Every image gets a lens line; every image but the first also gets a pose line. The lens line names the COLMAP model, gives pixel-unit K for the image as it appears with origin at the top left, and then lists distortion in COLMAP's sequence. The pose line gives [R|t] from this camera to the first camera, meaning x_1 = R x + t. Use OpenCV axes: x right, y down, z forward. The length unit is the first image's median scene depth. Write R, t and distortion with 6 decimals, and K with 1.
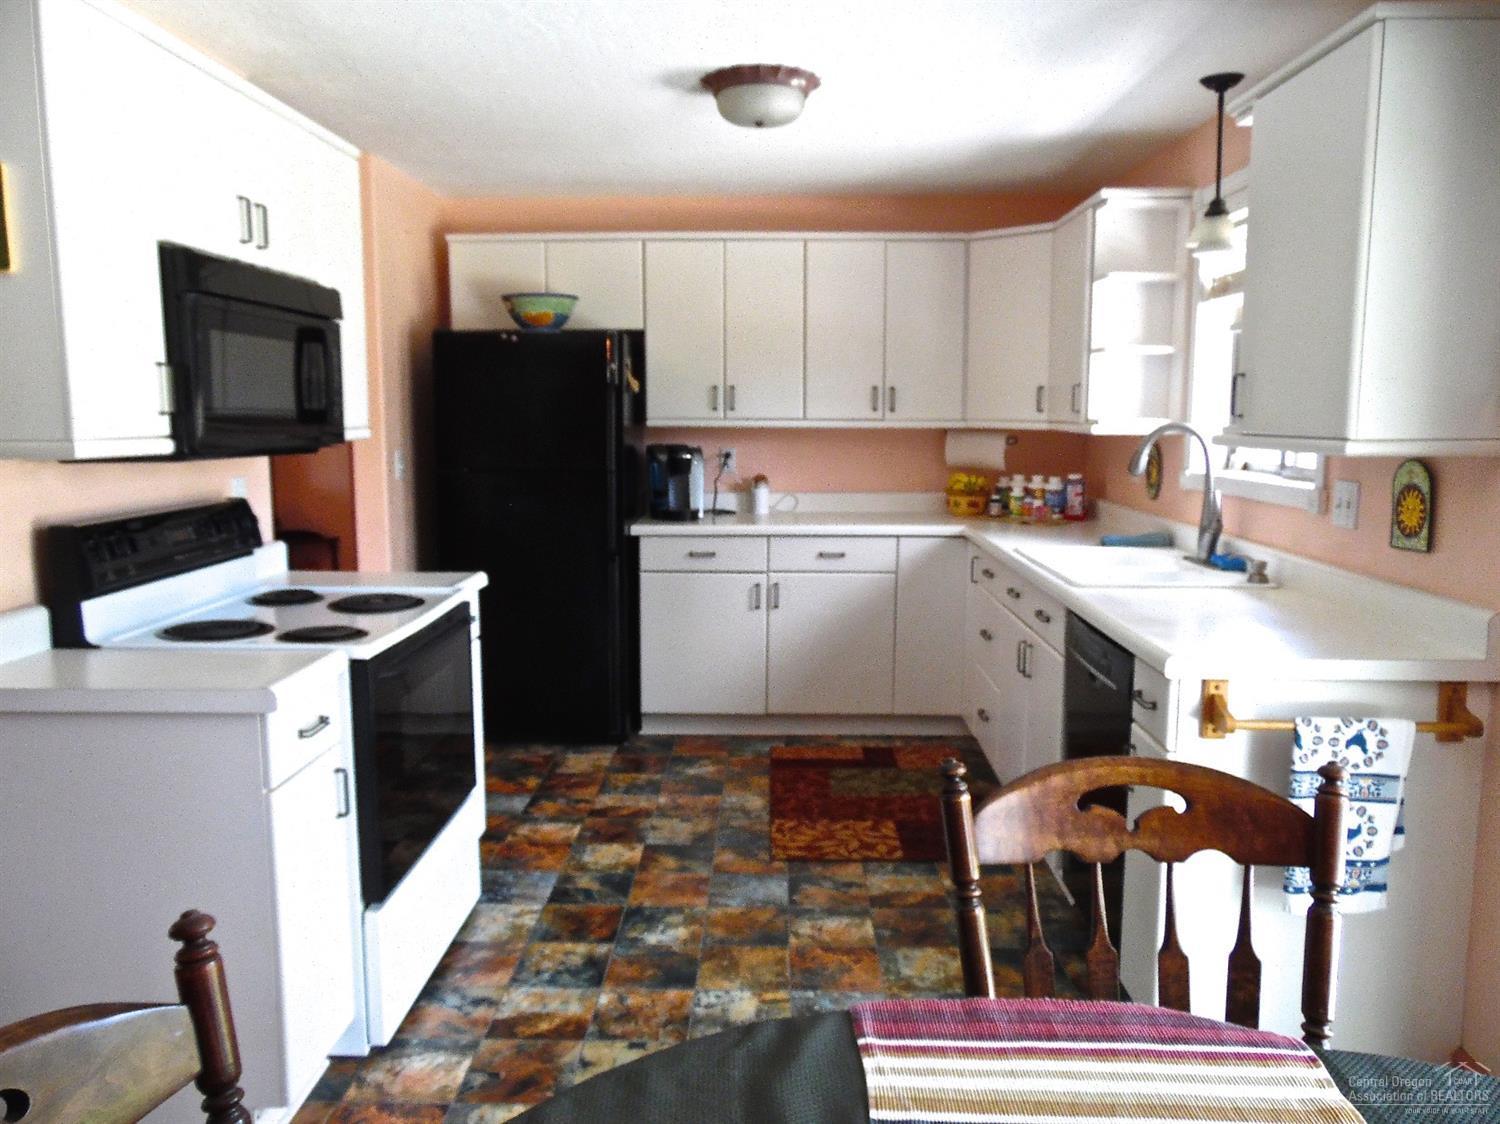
lens RADIAL K [[1130.8, 0, 751.9], [0, 1130.8, 549.0], [0, 0, 1]] dist [-0.027226, 0.065906]
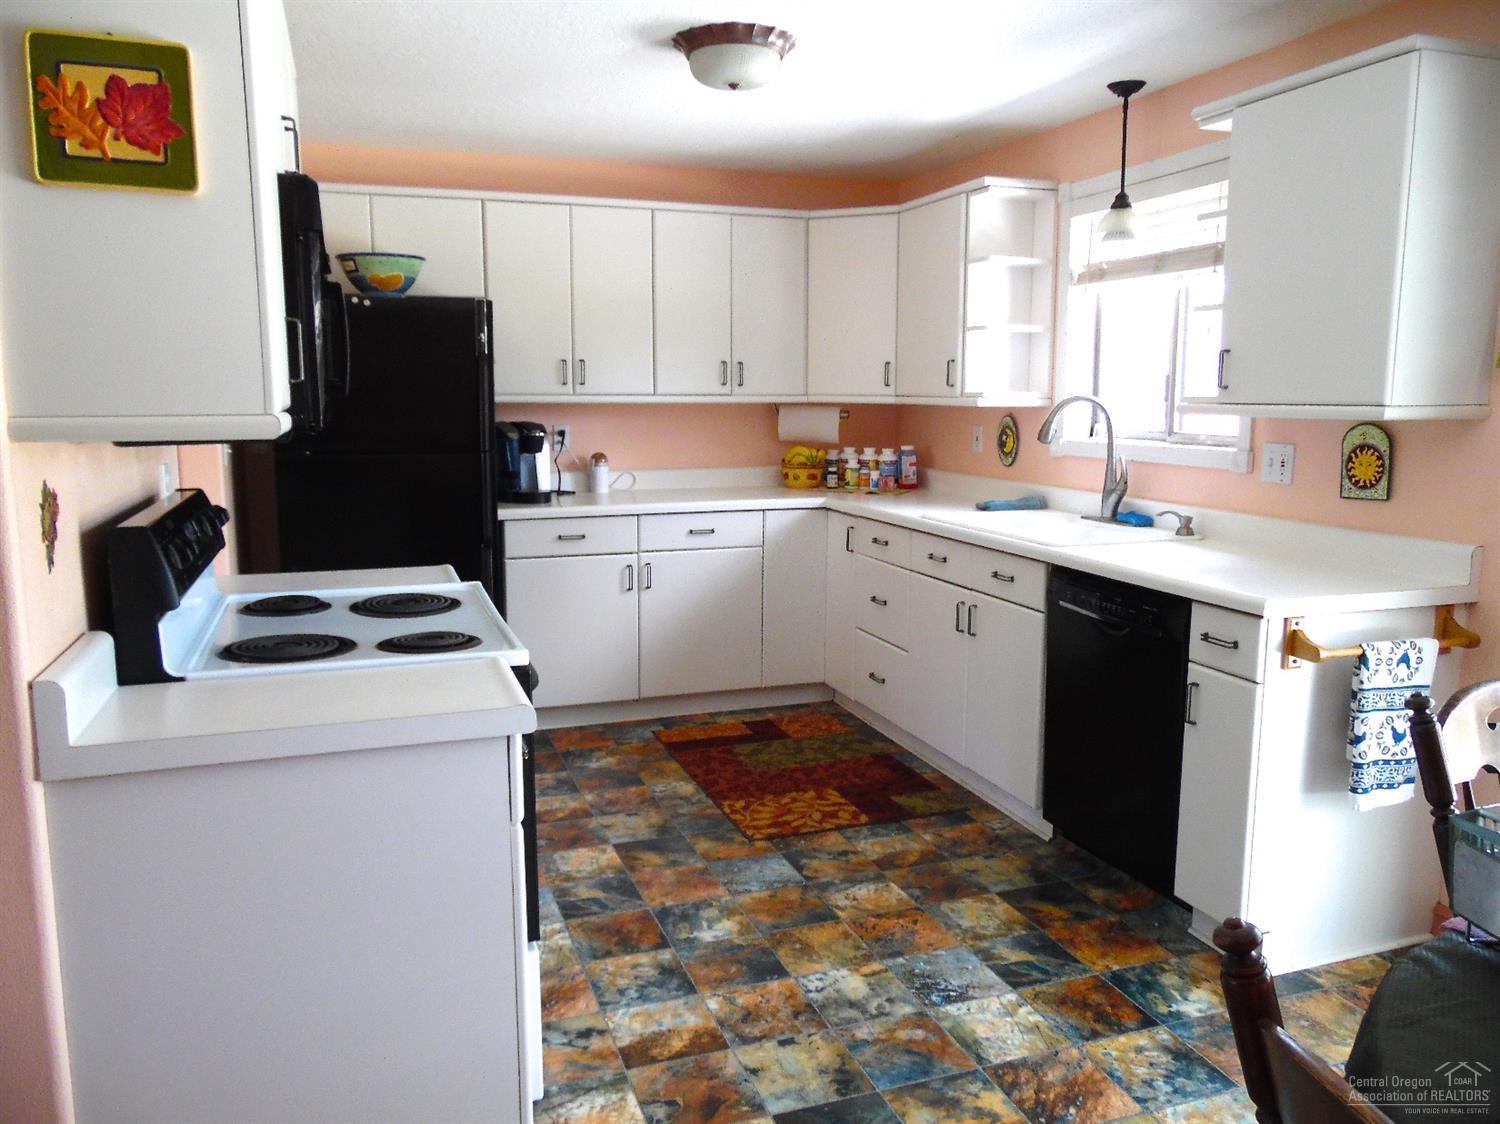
lens RADIAL K [[1130.8, 0, 751.9], [0, 1130.8, 549.0], [0, 0, 1]] dist [-0.027226, 0.065906]
pose [[0.933730, -0.050686, 0.354372, -0.279449], [0.044358, 0.998678, 0.025963, -0.003936], [-0.355220, -0.008523, 0.934744, 0.071357]]
